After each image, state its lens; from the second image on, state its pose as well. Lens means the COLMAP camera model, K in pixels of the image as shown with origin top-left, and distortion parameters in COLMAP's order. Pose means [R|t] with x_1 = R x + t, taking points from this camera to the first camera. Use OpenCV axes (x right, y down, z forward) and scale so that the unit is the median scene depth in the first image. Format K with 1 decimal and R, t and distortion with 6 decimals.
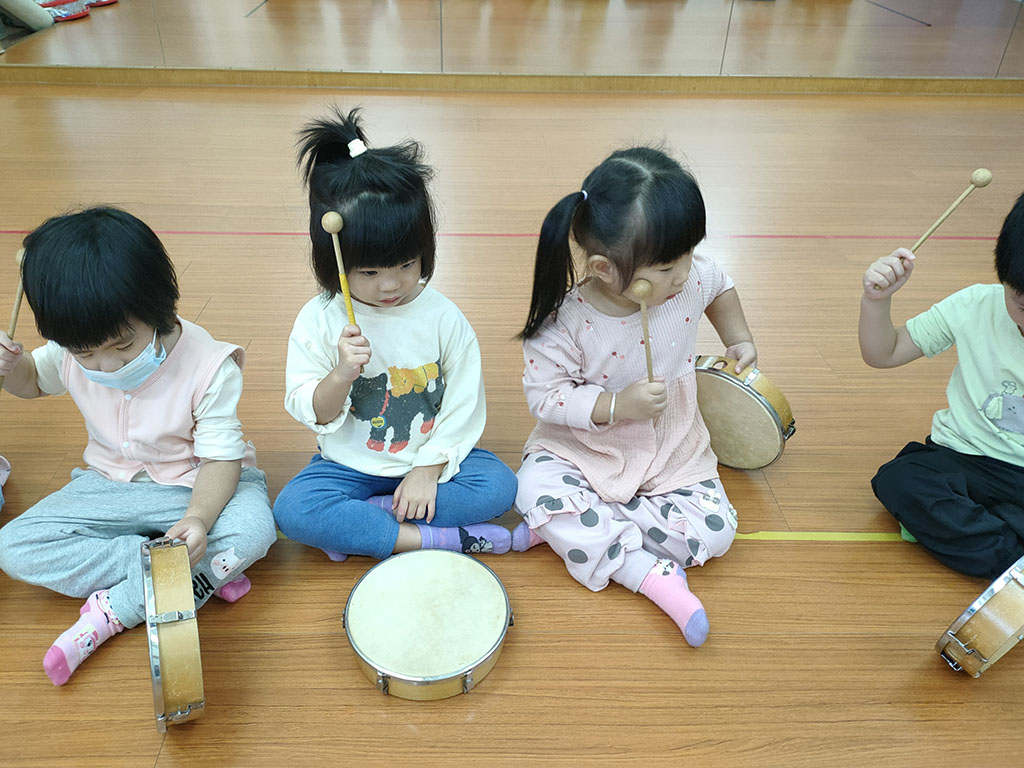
lens RADIAL K [[794.9, 0, 512.0], [0, 794.9, 384.0], [0, 0, 1]] dist [0.020625, 0.002630]
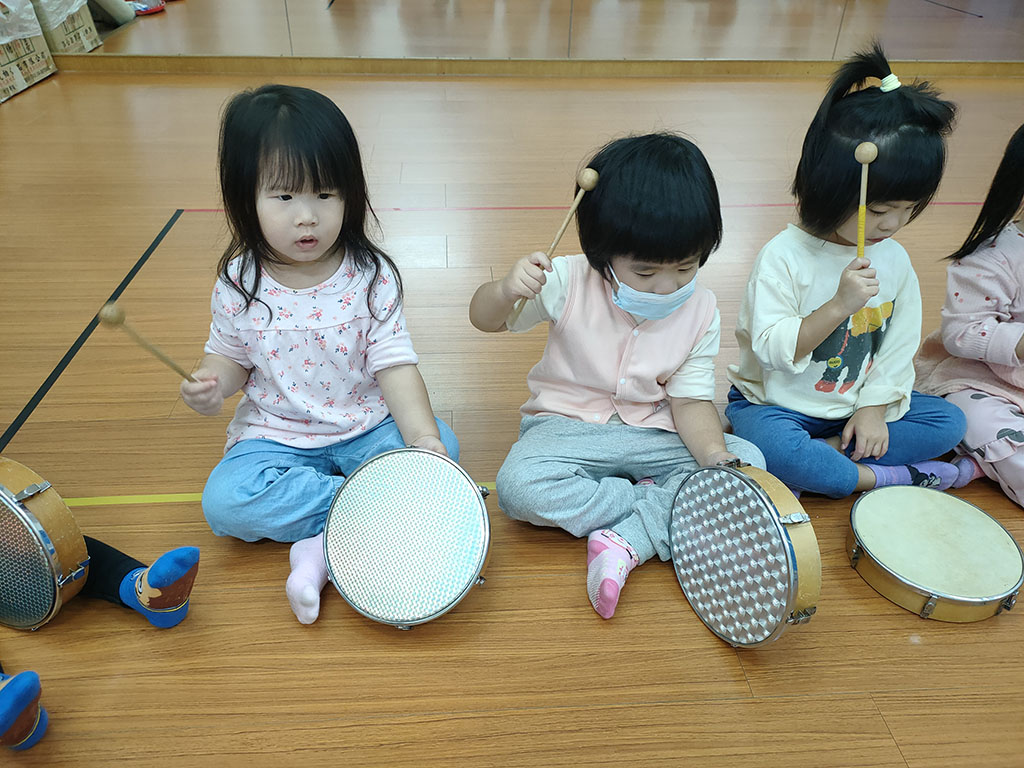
lens RADIAL K [[803.6, 0, 511.5], [0, 803.6, 383.8], [0, 0, 1]] dist [0.038387, -0.009755]
pose [[0.999294, -0.022235, 0.030300, -0.613473], [0.022506, 0.999710, -0.008615, 0.075075], [-0.030100, 0.009291, 0.999504, -0.023421]]
